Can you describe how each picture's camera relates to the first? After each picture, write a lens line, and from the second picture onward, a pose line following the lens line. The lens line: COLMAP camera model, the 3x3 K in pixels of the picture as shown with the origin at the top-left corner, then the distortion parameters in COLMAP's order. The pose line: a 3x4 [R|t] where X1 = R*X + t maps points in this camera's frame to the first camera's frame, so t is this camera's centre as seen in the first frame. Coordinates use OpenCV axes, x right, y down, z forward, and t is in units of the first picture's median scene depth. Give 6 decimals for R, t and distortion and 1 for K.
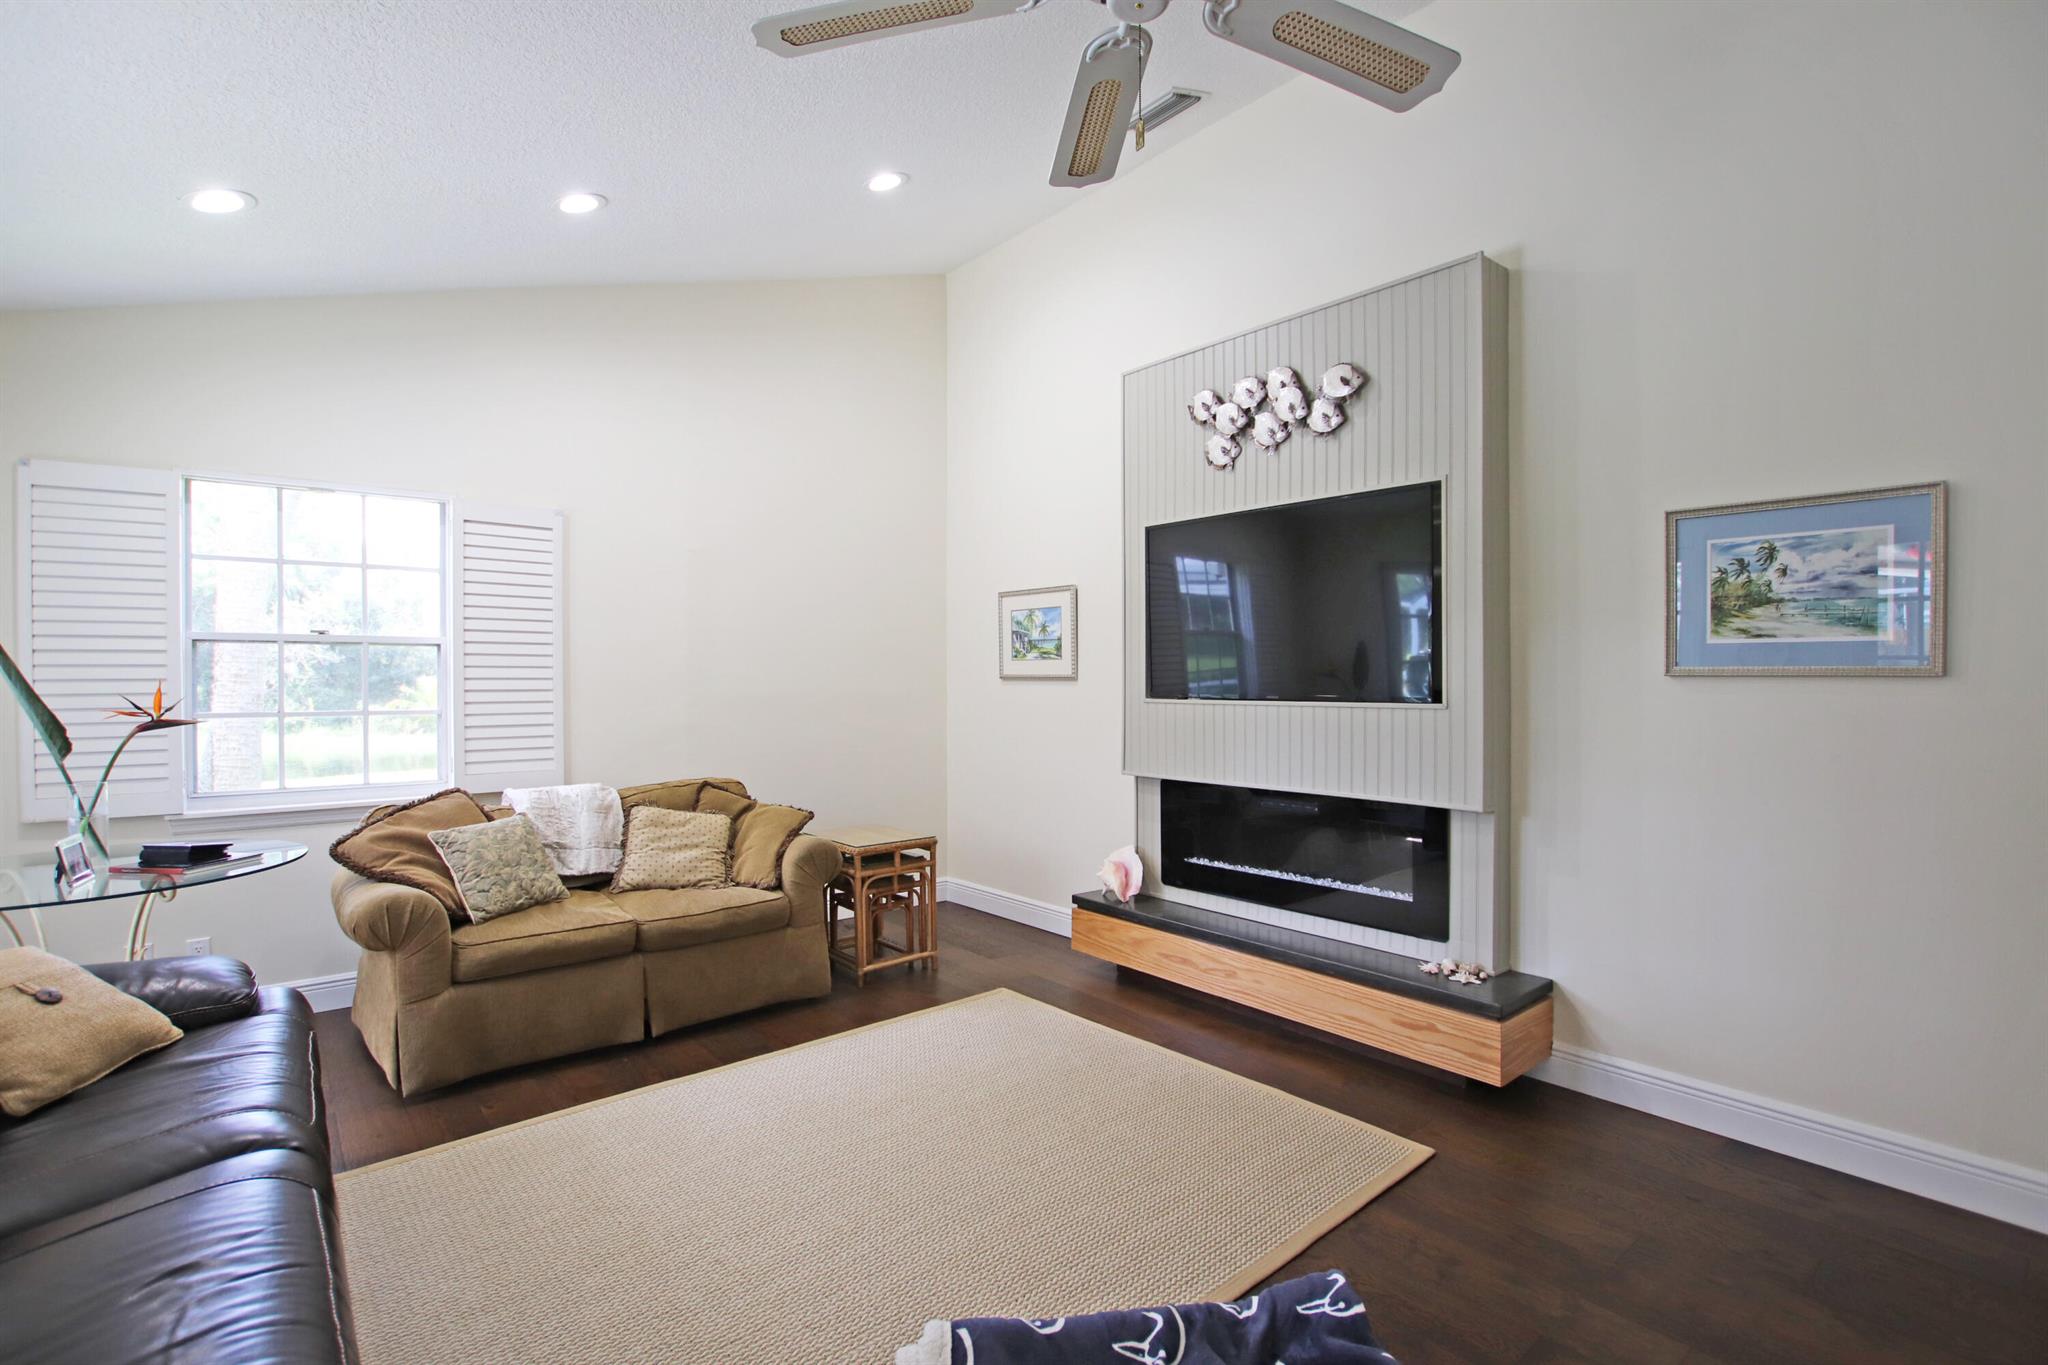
lens RADIAL K [[955.8, 0, 1021.2], [0, 955.8, 675.6], [0, 0, 1]] dist [-0.004091, 0.000955]
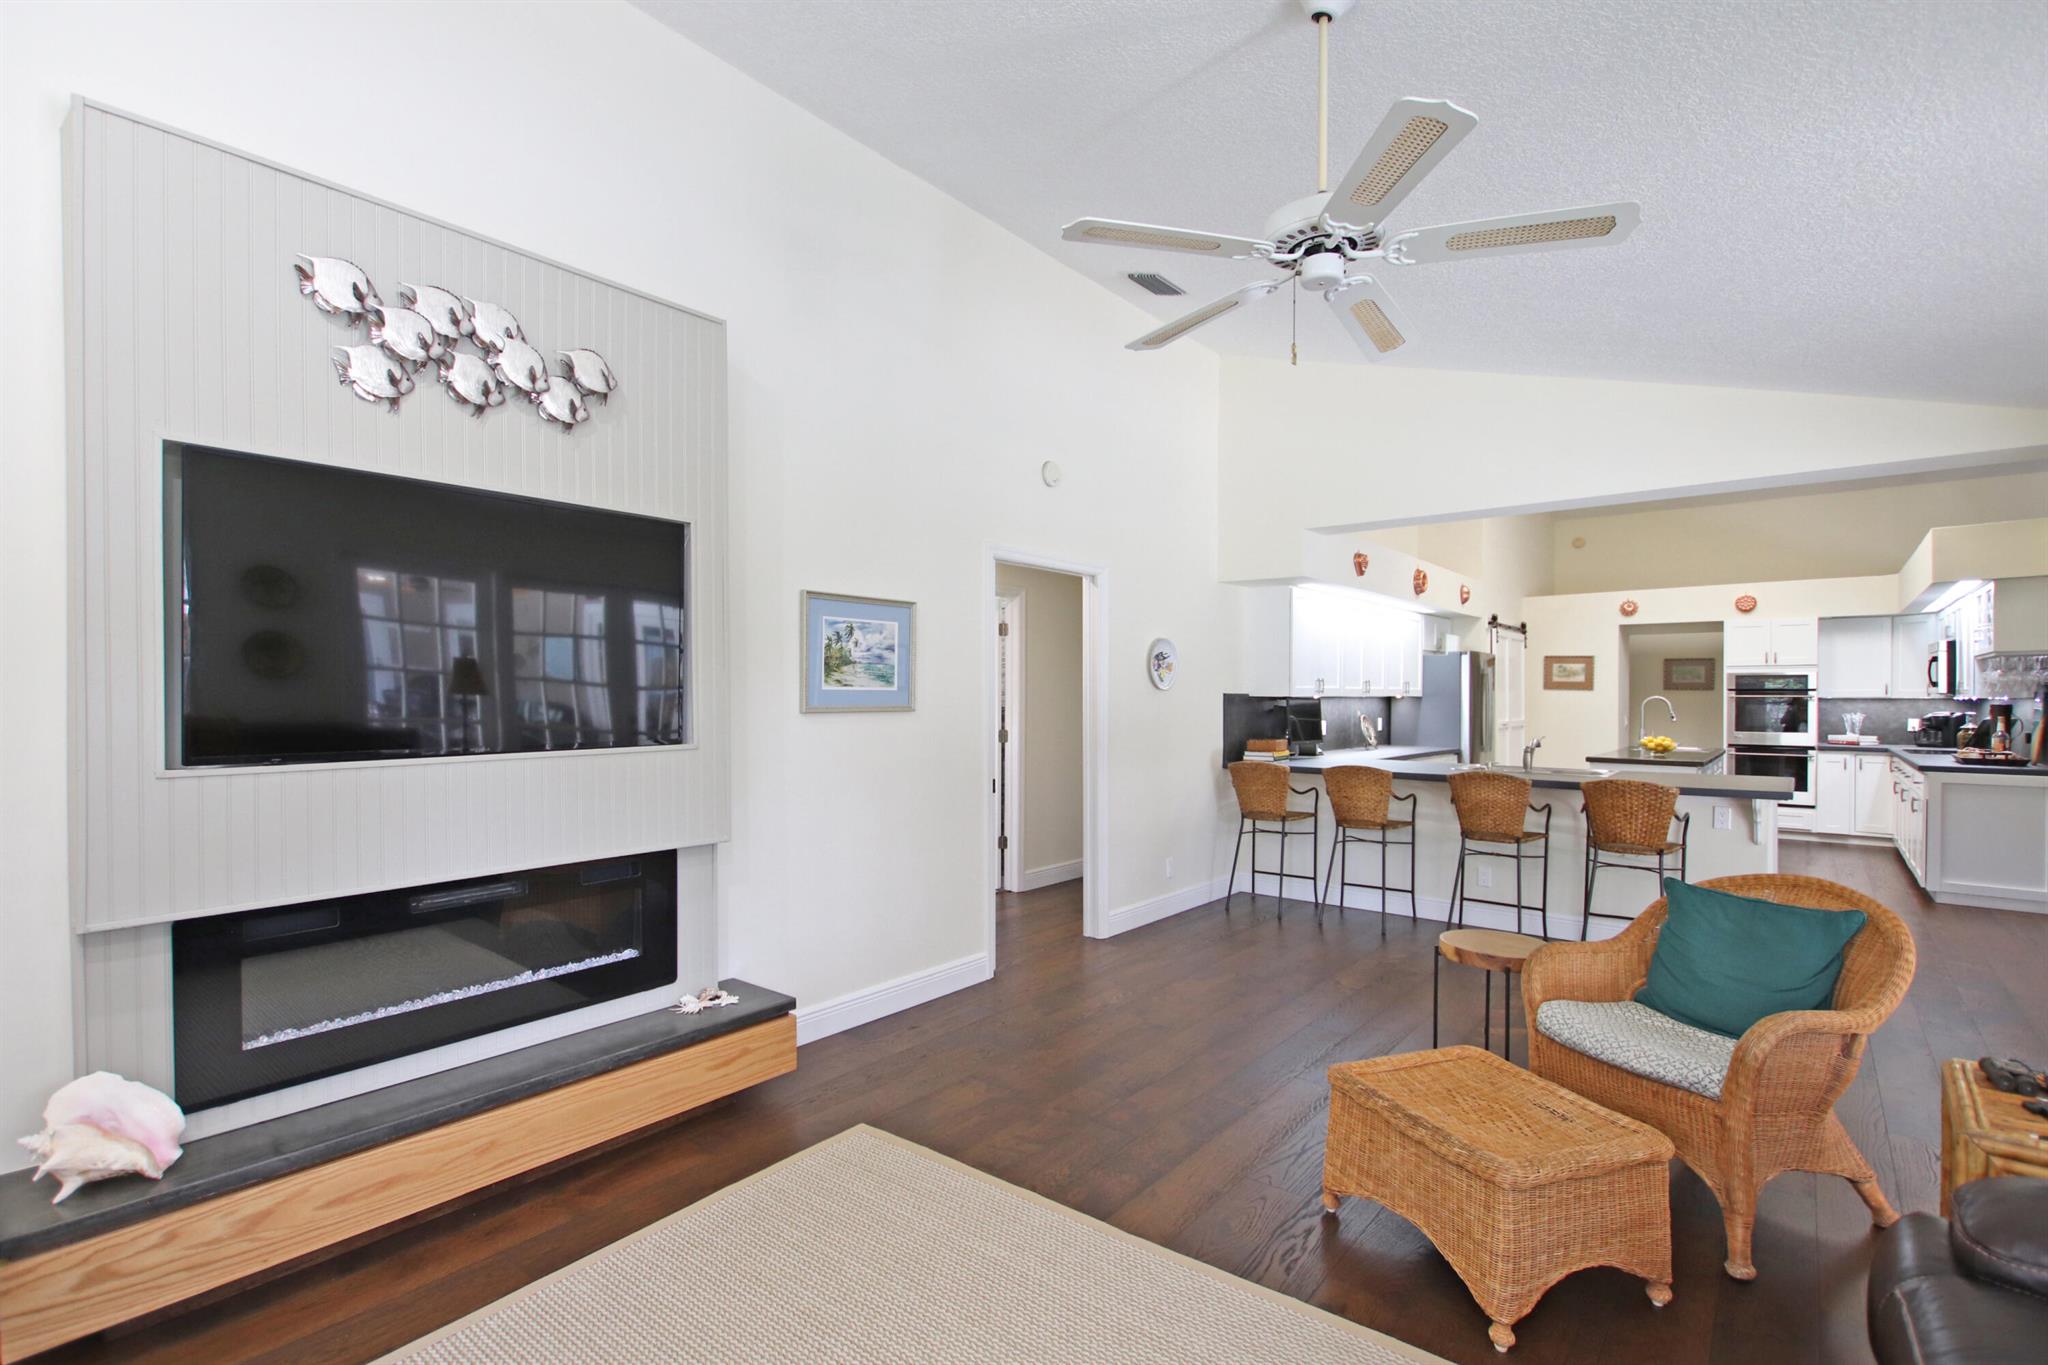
lens RADIAL K [[955.8, 0, 1020.2], [0, 955.8, 698.8], [0, 0, 1]] dist [-0.004091, 0.000955]
pose [[-0.199352, -0.004418, 0.979918, -0.725956], [0.002692, 0.999984, 0.005056, -0.026474], [-0.979924, 0.003646, -0.199337, 1.007172]]
